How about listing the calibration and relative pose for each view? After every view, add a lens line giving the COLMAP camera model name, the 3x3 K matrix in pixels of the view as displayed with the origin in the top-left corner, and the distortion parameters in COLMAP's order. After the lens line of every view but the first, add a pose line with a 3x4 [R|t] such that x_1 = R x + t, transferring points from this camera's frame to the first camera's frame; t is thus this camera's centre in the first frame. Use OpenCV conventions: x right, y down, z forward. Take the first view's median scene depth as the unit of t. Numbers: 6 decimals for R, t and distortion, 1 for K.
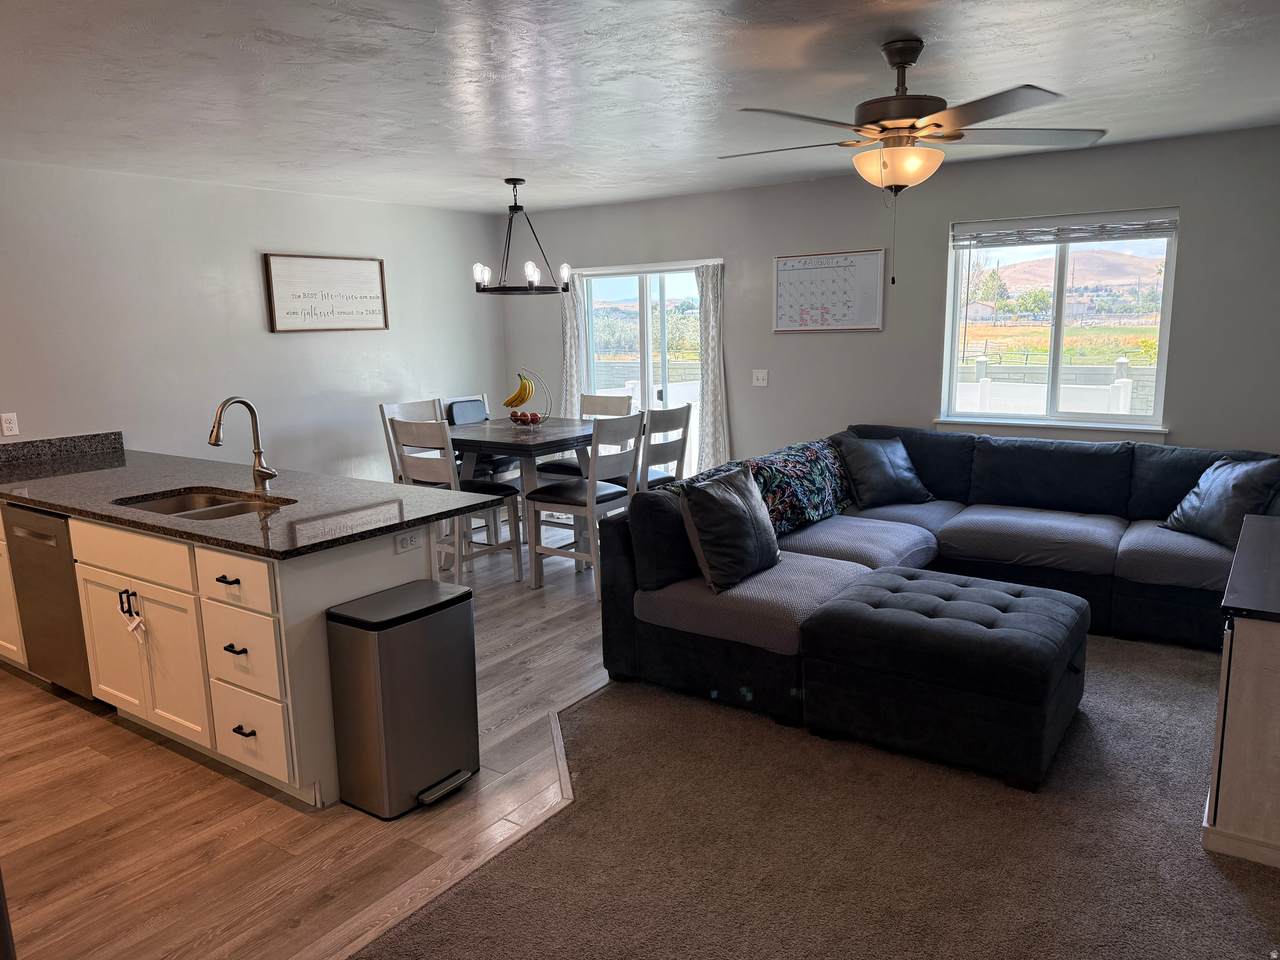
lens RADIAL K [[898.2, 0, 659.5], [0, 898.2, 485.4], [0, 0, 1]] dist [0.057405, -0.071906]
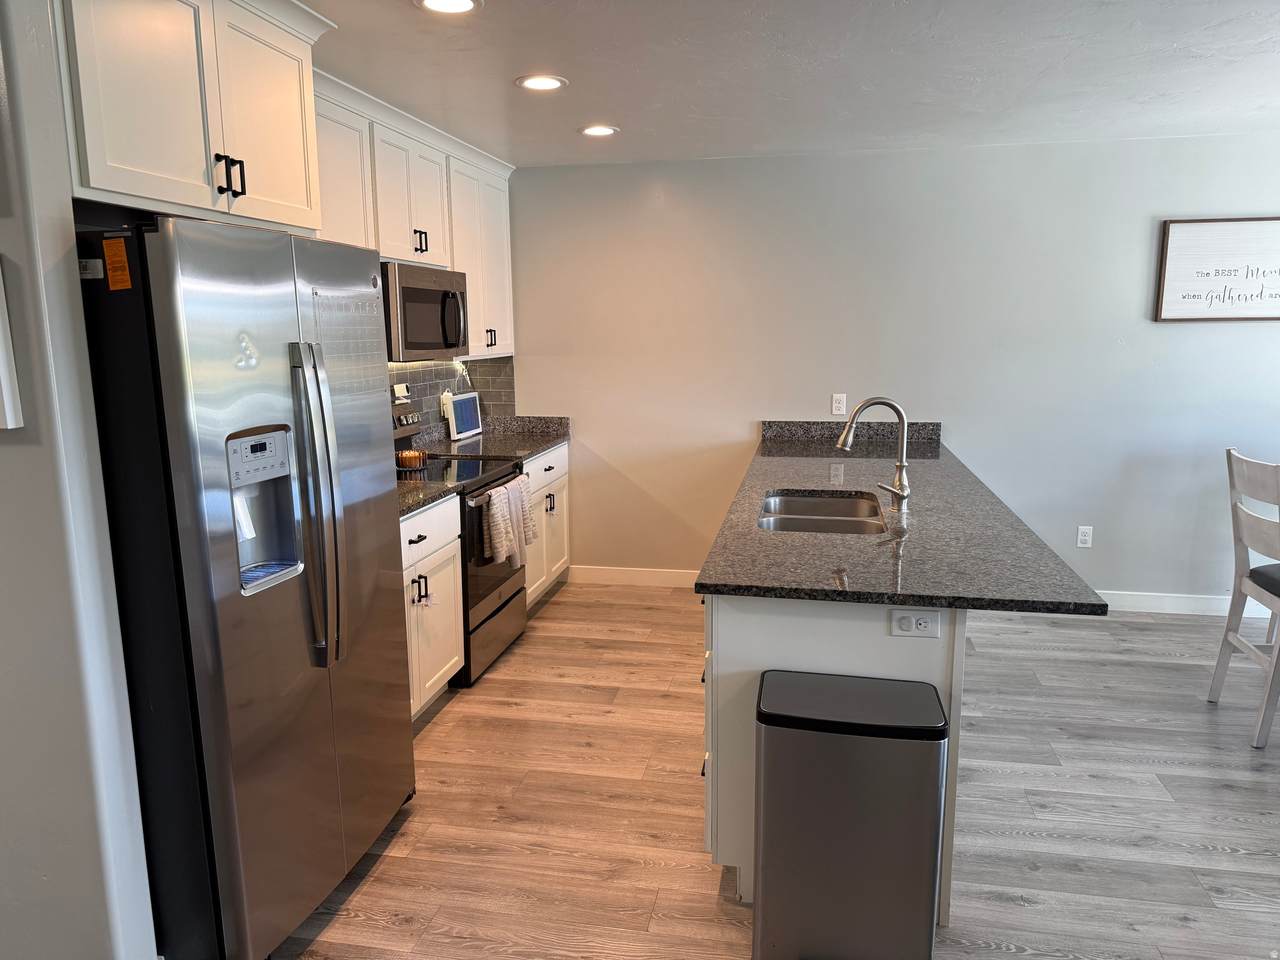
lens RADIAL K [[898.2, 0, 636.8], [0, 898.2, 482.0], [0, 0, 1]] dist [0.057405, -0.071906]
pose [[0.380151, 0.176364, -0.907954, 0.172438], [-0.167077, 0.978598, 0.120133, -0.062925], [0.909709, 0.106029, 0.401481, 0.350107]]
